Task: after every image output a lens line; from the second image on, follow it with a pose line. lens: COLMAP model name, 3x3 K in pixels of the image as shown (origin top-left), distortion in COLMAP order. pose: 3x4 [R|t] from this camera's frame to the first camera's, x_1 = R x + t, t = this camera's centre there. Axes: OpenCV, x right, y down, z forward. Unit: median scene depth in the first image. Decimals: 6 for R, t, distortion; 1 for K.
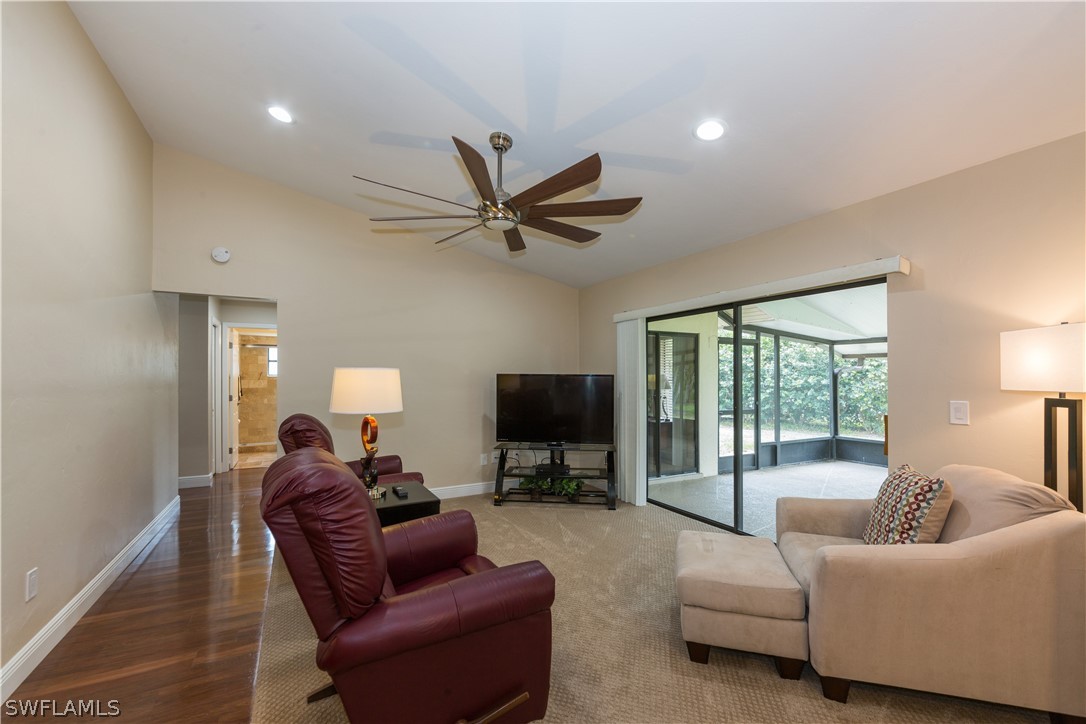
lens RADIAL K [[447.8, 0, 538.2], [0, 447.8, 370.2], [0, 0, 1]] dist [0.000228, 0.000124]
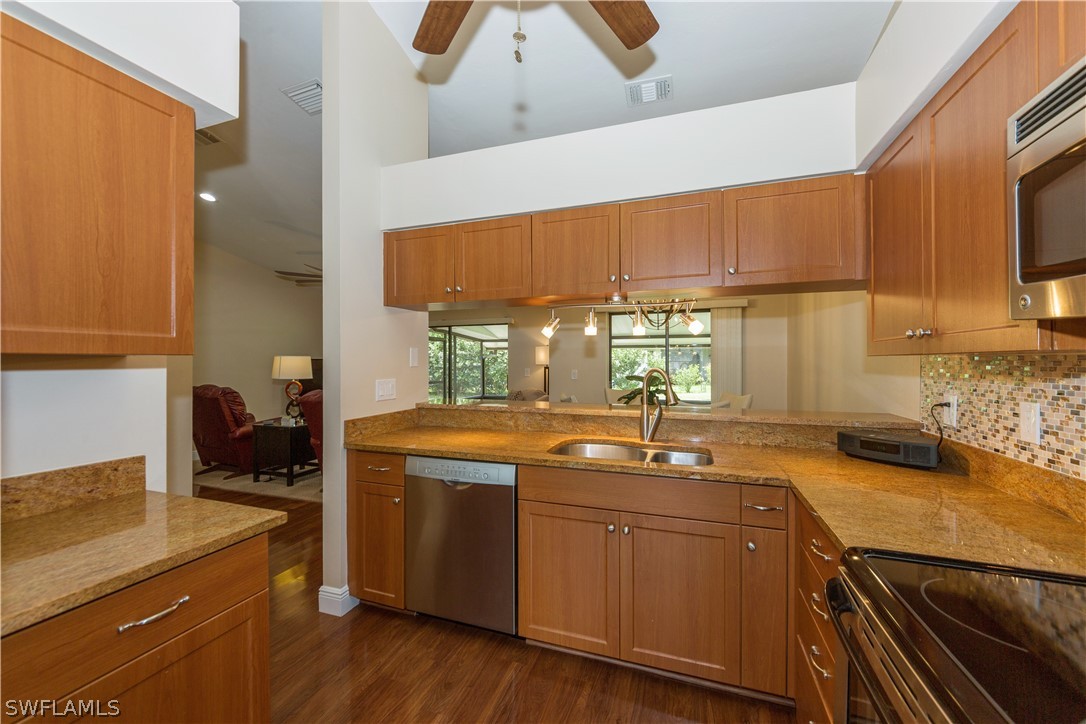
lens RADIAL K [[447.8, 0, 540.1], [0, 447.8, 359.9], [0, 0, 1]] dist [0.000228, 0.000124]
pose [[0.741163, 0.000083, 0.671325, -0.266560], [-0.007184, 0.999944, 0.007807, -0.003031], [-0.671287, -0.010609, 0.741122, -0.337725]]
